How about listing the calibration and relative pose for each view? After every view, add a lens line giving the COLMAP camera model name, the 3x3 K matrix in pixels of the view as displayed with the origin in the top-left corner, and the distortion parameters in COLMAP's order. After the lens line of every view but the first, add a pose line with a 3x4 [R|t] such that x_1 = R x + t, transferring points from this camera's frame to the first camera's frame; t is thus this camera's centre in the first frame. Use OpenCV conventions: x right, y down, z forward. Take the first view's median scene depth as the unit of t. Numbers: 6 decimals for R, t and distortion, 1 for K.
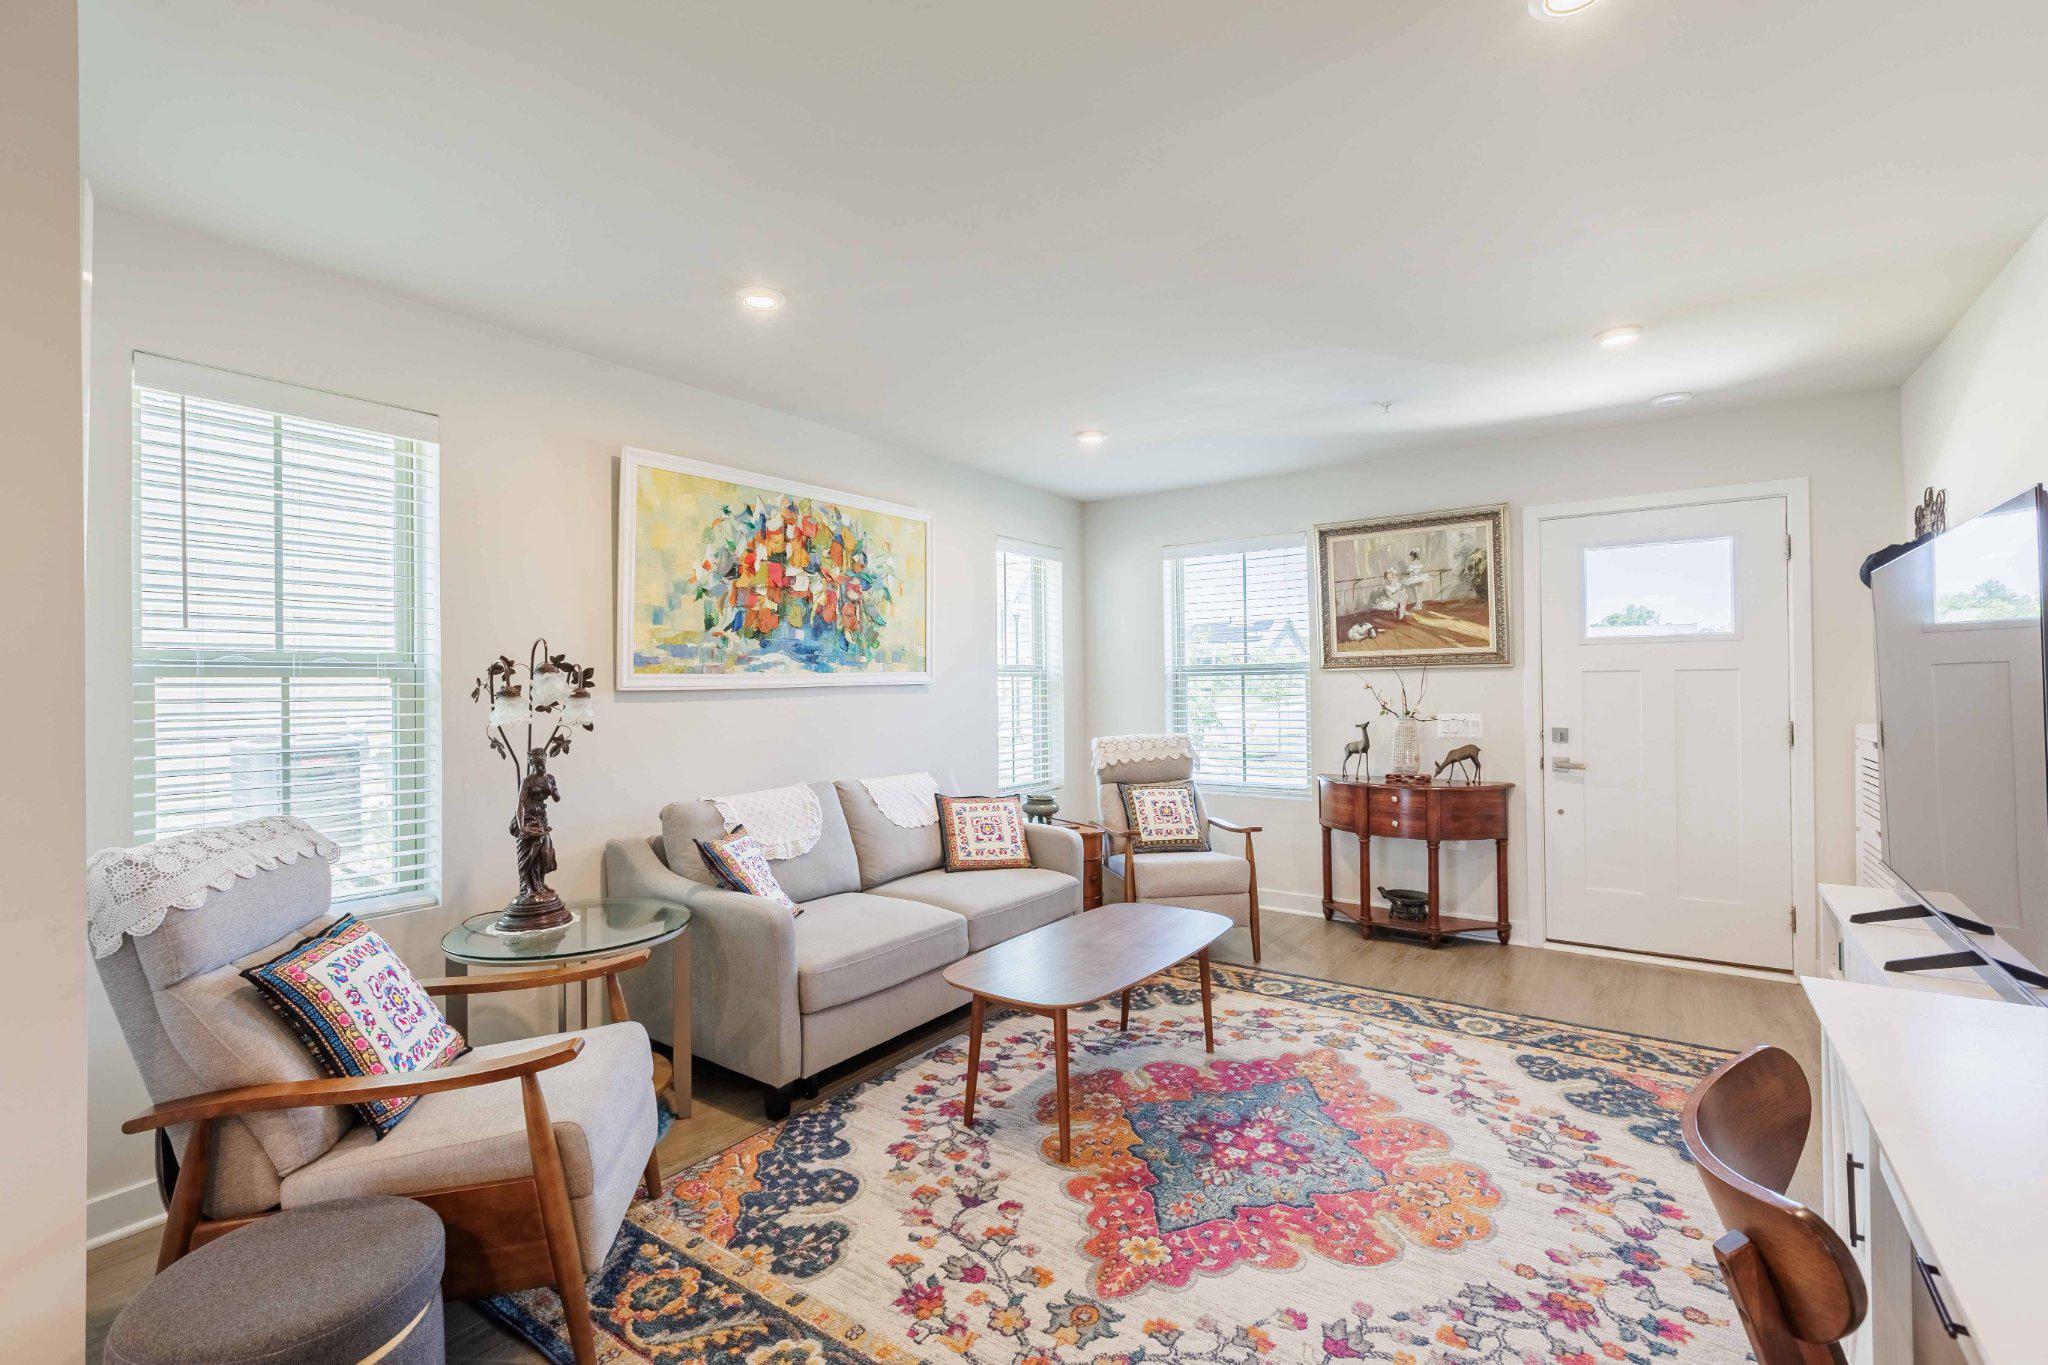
lens RADIAL K [[917.6, 0, 1019.9], [0, 917.6, 678.1], [0, 0, 1]] dist [0.008577, 0.001277]
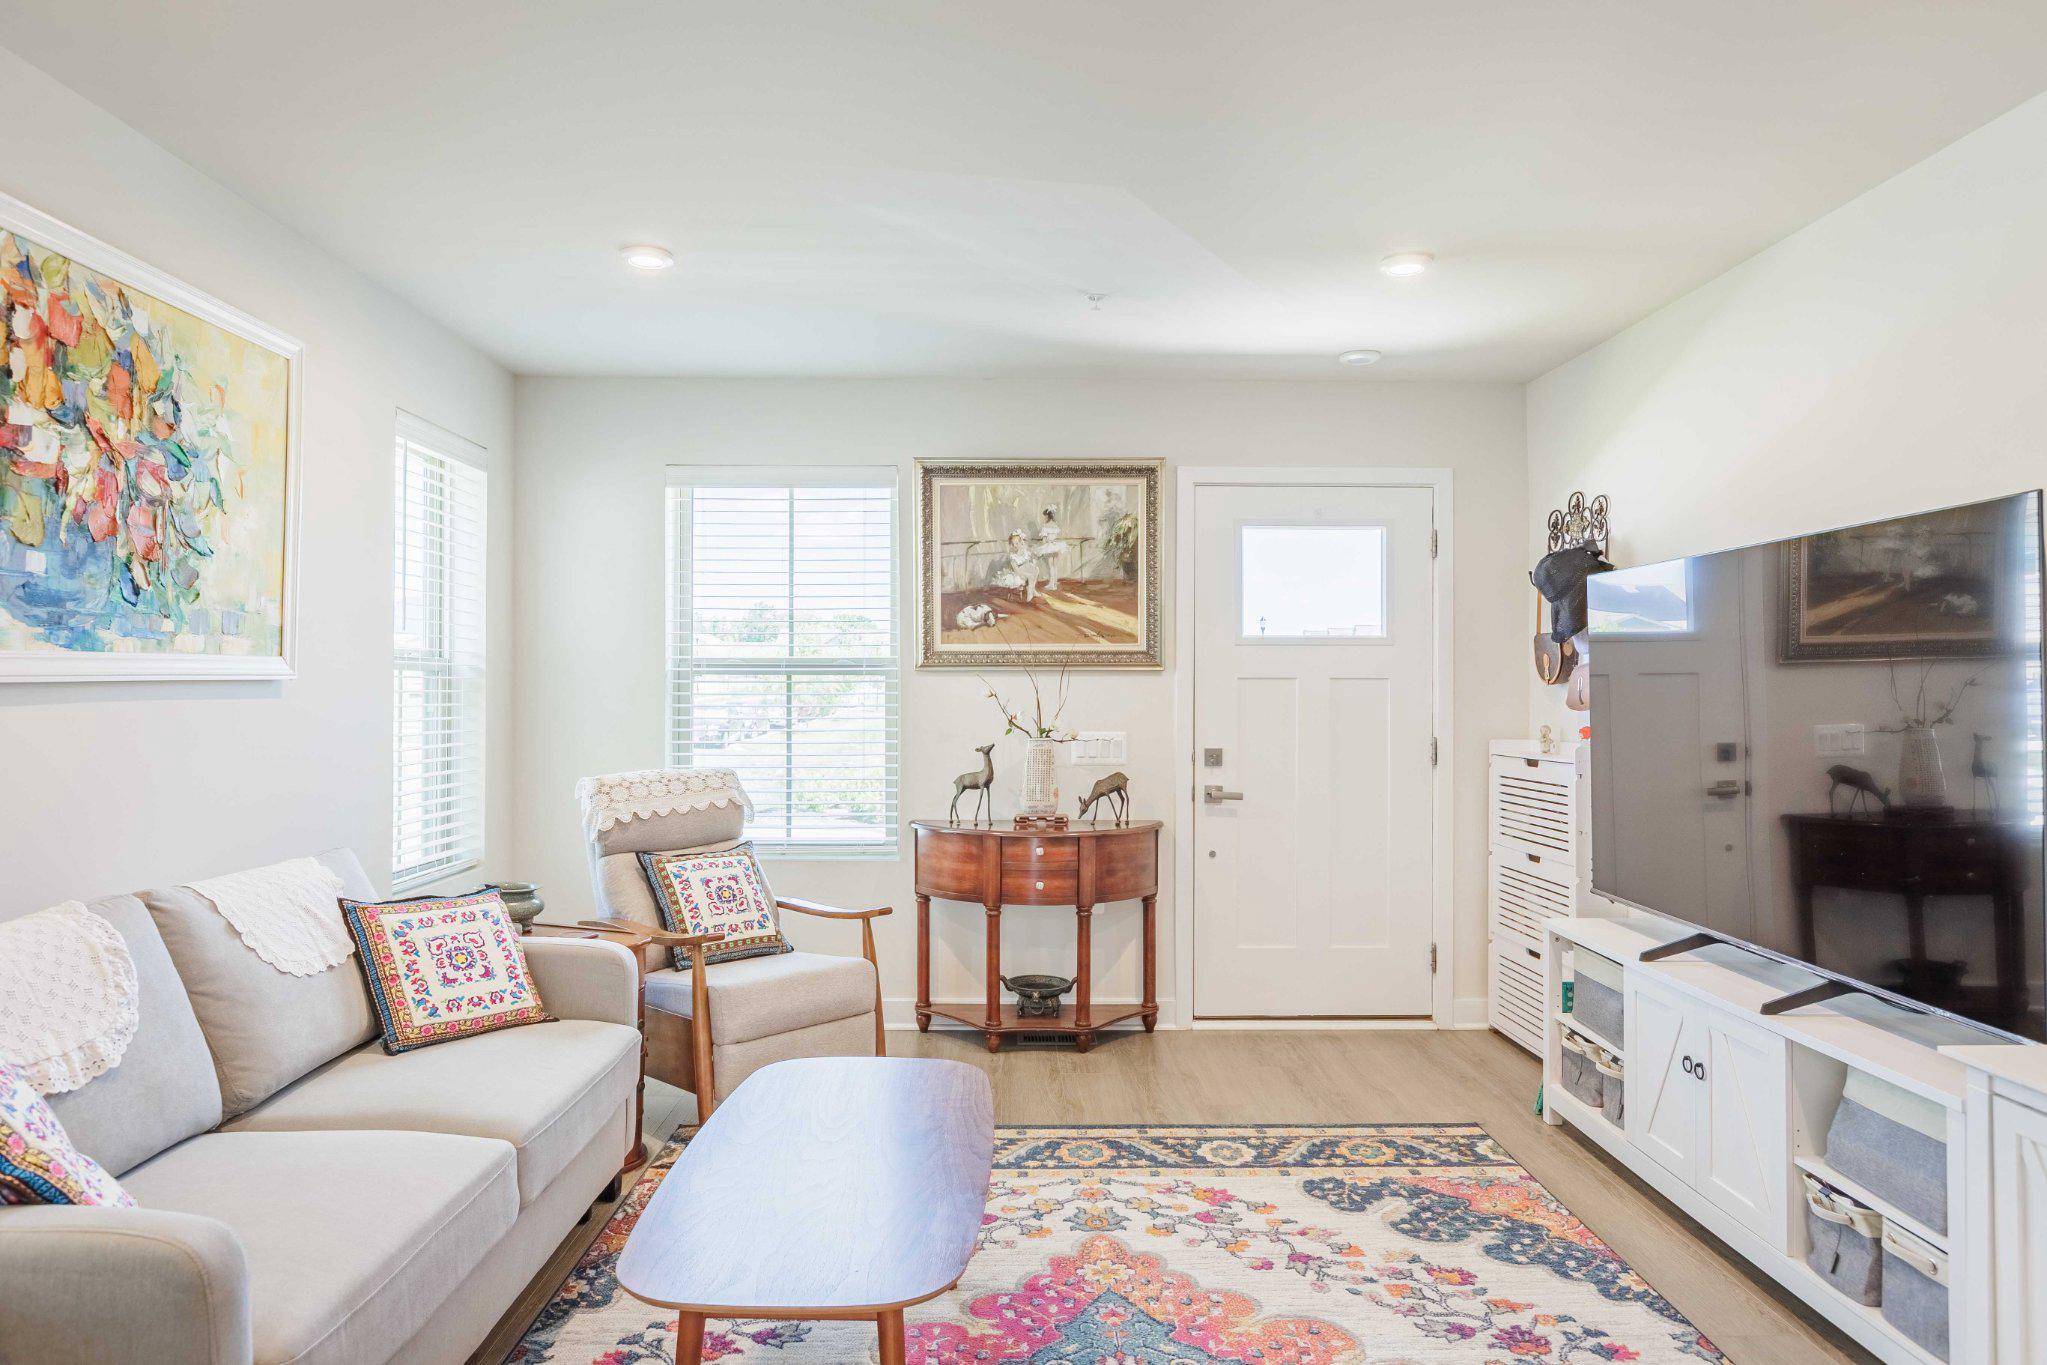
lens RADIAL K [[1265.6, 0, 1017.5], [0, 1265.6, 673.6], [0, 0, 1]] dist [-0.001639, 0.002989]
pose [[0.809441, 0.019612, 0.586873, -0.193529], [-0.015696, 0.999808, -0.011763, 0.004990], [-0.586991, 0.000310, 0.809593, 0.215854]]
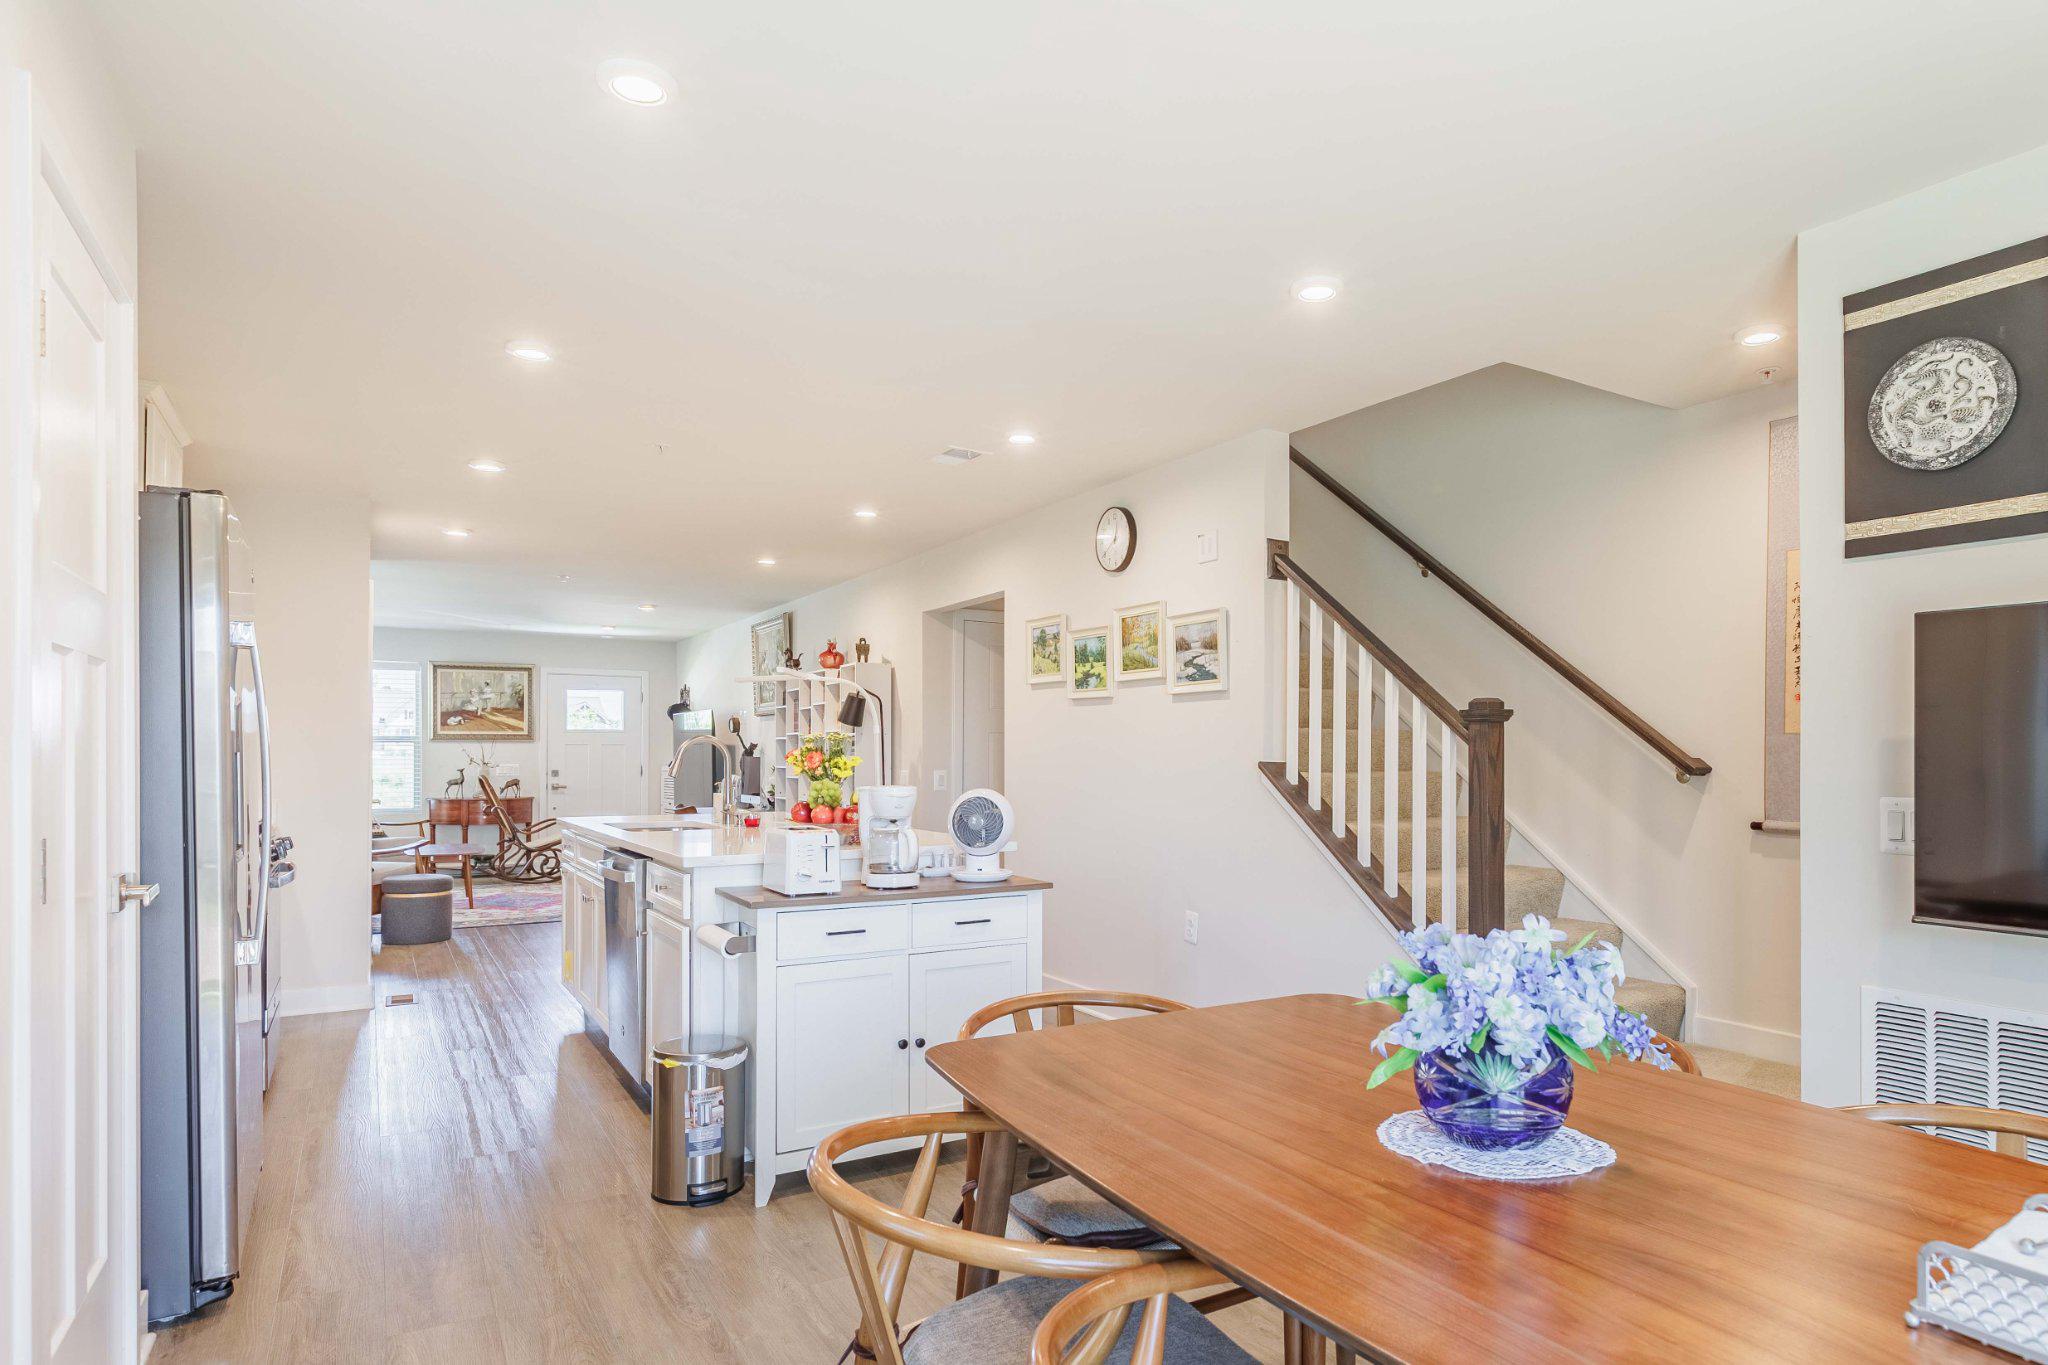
lens RADIAL K [[1197.5, 0, 1153.5], [0, 1197.5, 755.5], [0, 0, 1]] dist [0.005103, 0.000624]
pose [[0.378184, 0.013132, 0.925637, -1.527815], [-0.014651, 0.999859, -0.008199, 0.022462], [-0.925615, -0.010461, 0.378323, -1.408597]]
